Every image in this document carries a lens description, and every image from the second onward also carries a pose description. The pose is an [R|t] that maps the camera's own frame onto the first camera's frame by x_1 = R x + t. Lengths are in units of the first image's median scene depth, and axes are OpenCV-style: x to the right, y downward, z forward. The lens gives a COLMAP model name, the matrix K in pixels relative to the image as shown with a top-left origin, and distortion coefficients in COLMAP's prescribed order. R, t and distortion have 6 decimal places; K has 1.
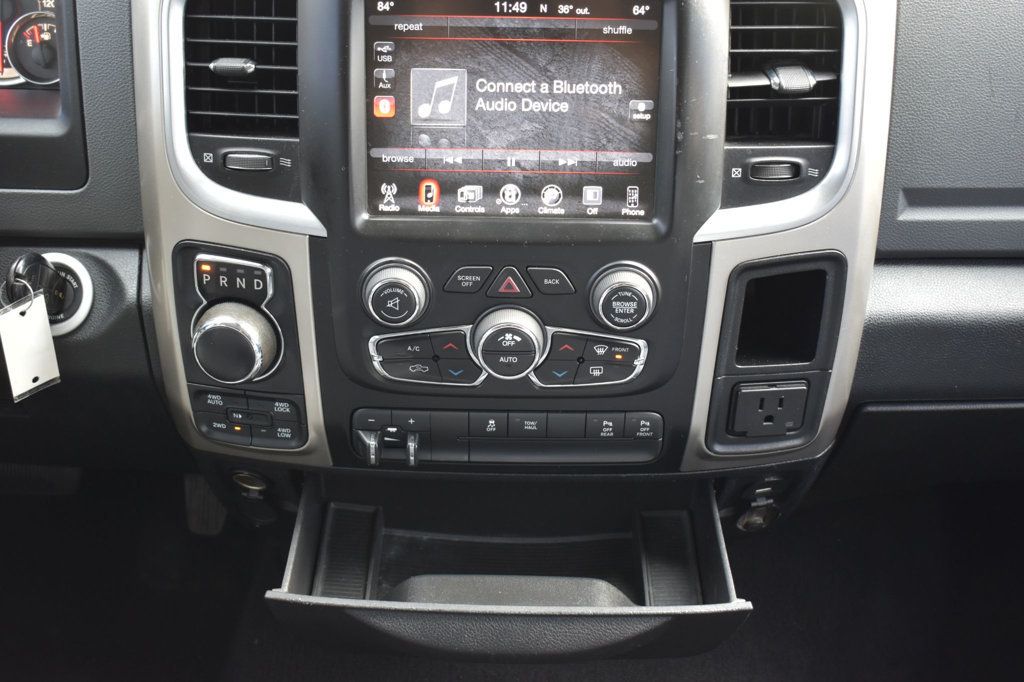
lens RADIAL K [[1297.8, 0, 512.0], [0, 1297.8, 341.0], [0, 0, 1]] dist [-0.049076, -0.027640]
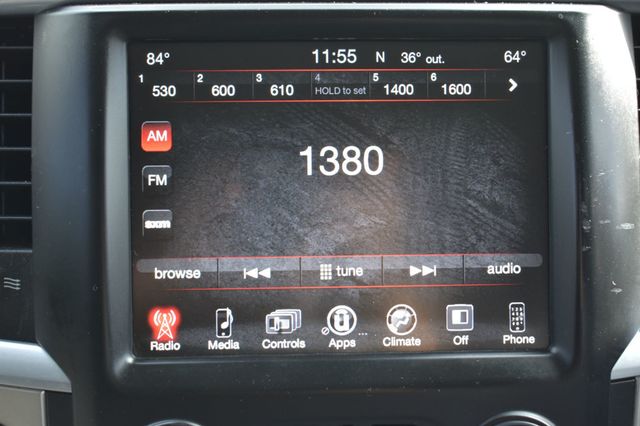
lens RADIAL K [[969.5, 0, 320.0], [0, 969.5, 213.0], [0, 0, 1]] dist [-0.023774, -0.025541]
pose [[0.998253, -0.029289, 0.051320, -0.037644], [0.041252, 0.967267, -0.250385, -0.039639], [-0.042307, 0.252064, 0.966785, 0.488416]]
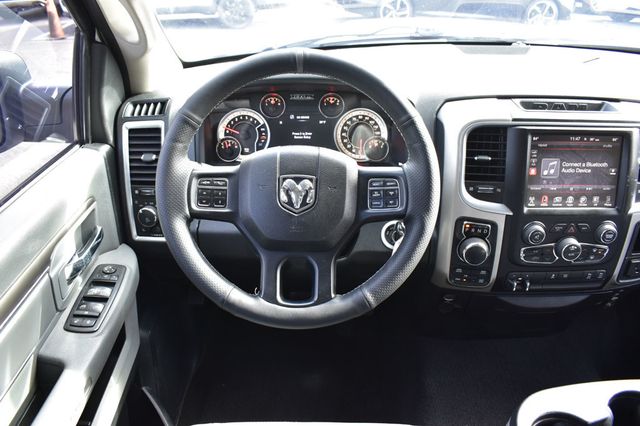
lens RADIAL K [[494.7, 0, 320.0], [0, 494.7, 213.0], [0, 0, 1]] dist [-0.097748, 0.014124]
pose [[0.999690, -0.020872, 0.013544, -0.598766], [0.021434, 0.998856, -0.042758, -0.046671], [-0.012636, 0.043035, 0.998994, -0.109852]]
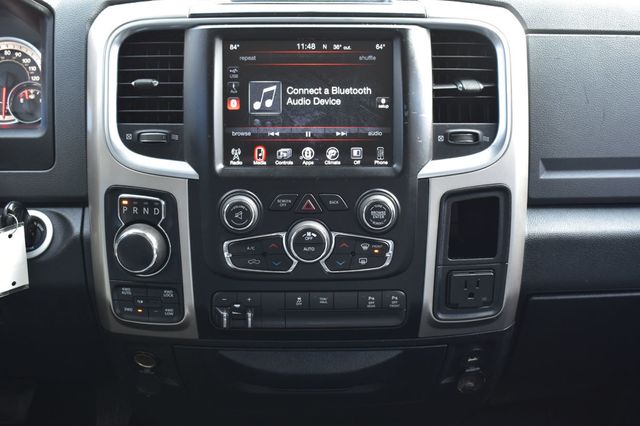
lens RADIAL K [[850.0, 0, 320.0], [0, 850.0, 213.0], [0, 0, 1]] dist [-0.033478, -0.021013]
pose [[0.999637, -0.020103, 0.017932, -0.007103], [0.024183, 0.962957, -0.268570, 0.259501], [-0.011869, 0.268906, 0.963093, -0.045113]]
